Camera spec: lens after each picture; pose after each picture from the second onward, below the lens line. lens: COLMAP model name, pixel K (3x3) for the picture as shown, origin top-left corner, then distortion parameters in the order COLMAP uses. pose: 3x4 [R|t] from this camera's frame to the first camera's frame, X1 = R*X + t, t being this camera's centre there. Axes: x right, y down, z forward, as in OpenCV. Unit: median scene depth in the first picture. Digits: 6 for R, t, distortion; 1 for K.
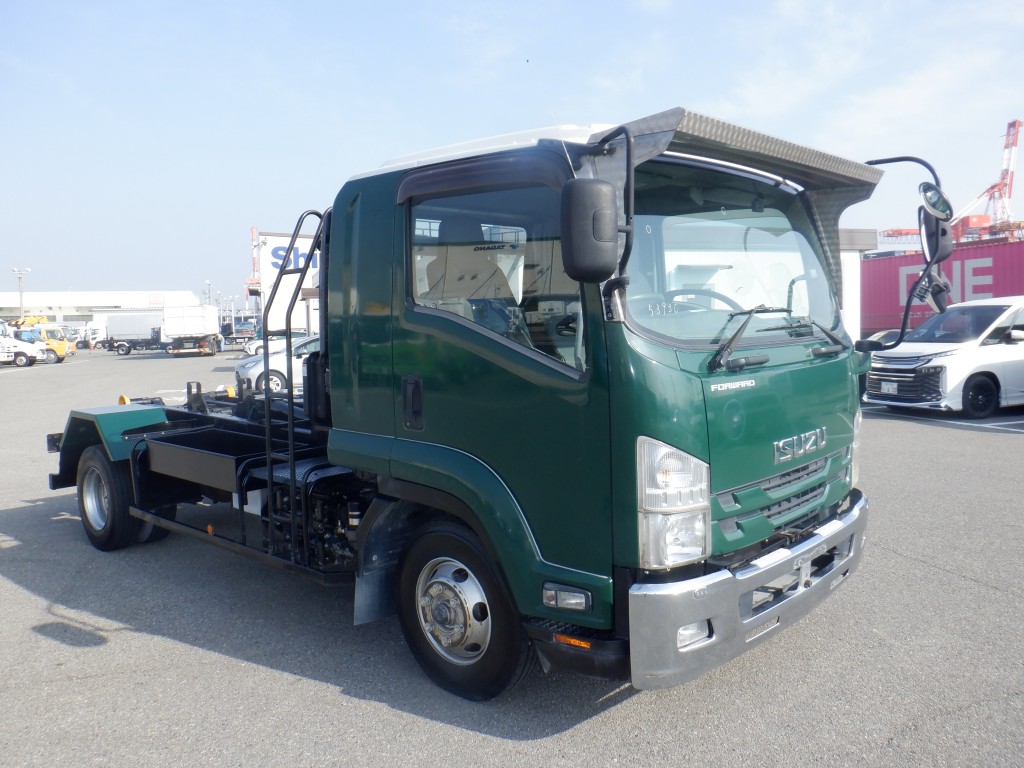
lens RADIAL K [[839.5, 0, 512.7], [0, 839.5, 380.3], [0, 0, 1]] dist [0.005437, -0.000278]
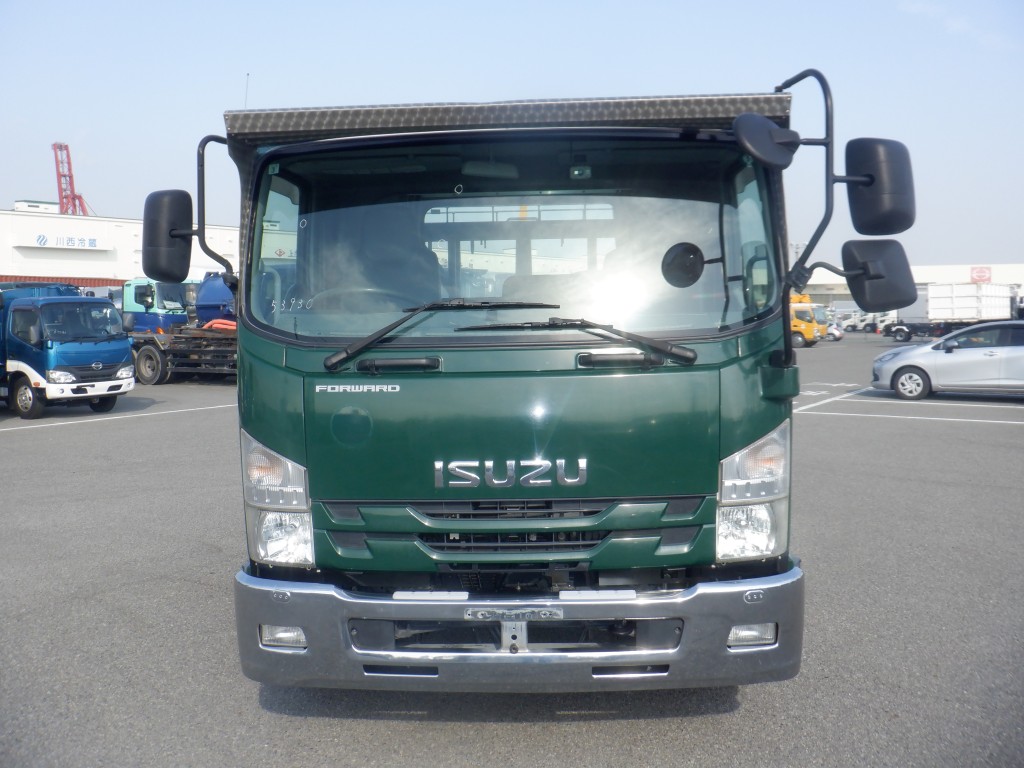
lens RADIAL K [[1052.8, 0, 512.1], [0, 1052.8, 384.7], [0, 0, 1]] dist [-0.086741, 0.000000]
pose [[0.608614, 0.071629, -0.790227, 0.264554], [-0.062914, 0.997138, 0.041929, -0.011825], [0.790968, 0.024198, 0.611378, 0.092061]]
